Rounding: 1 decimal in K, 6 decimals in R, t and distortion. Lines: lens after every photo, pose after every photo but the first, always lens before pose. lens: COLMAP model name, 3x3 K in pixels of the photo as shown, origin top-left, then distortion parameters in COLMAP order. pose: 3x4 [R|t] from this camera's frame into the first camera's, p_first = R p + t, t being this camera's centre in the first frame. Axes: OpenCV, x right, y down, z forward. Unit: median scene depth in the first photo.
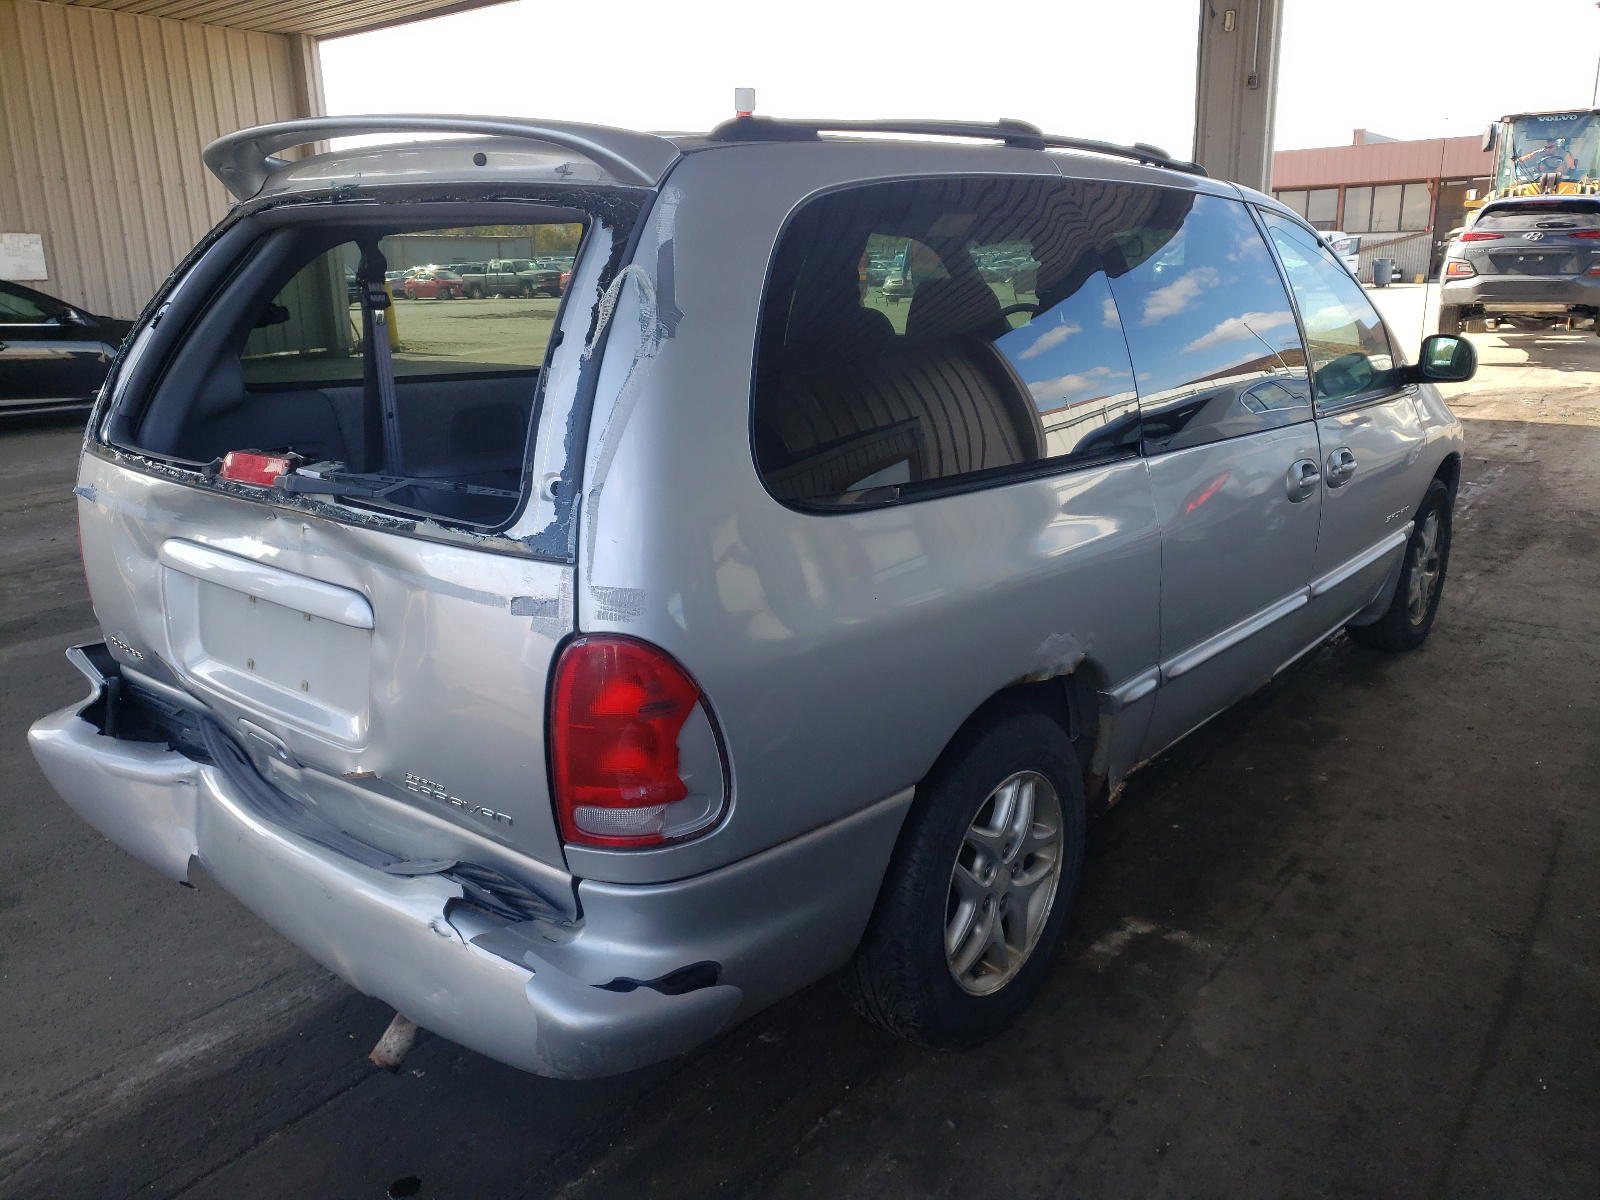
lens RADIAL K [[1288.8, 0, 805.5], [0, 1288.8, 600.0], [0, 0, 1]] dist [0.018142, 0.008153]
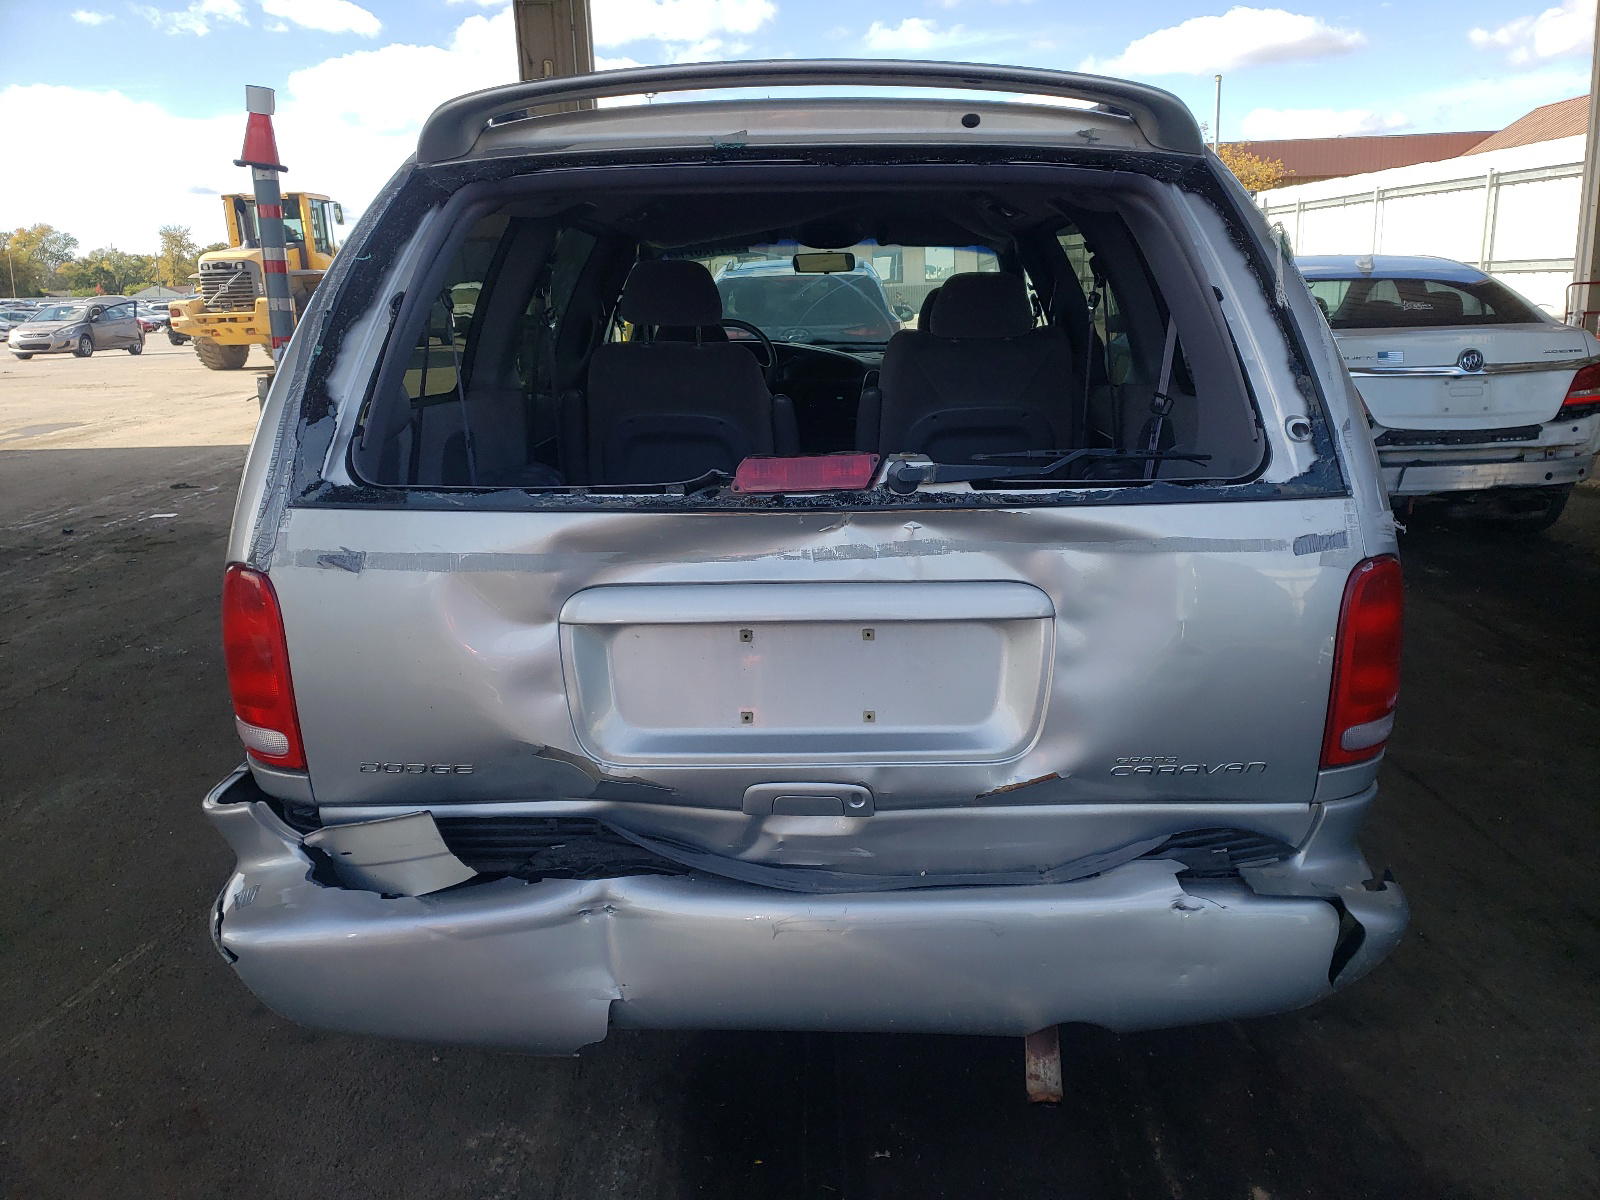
lens RADIAL K [[1288.8, 0, 798.9], [0, 1288.8, 597.2], [0, 0, 1]] dist [0.018142, 0.008153]
pose [[0.767234, -0.157767, 0.621660, -1.042763], [0.181861, 0.983006, 0.025023, -0.047476], [-0.615043, 0.093857, 0.782888, 0.390383]]
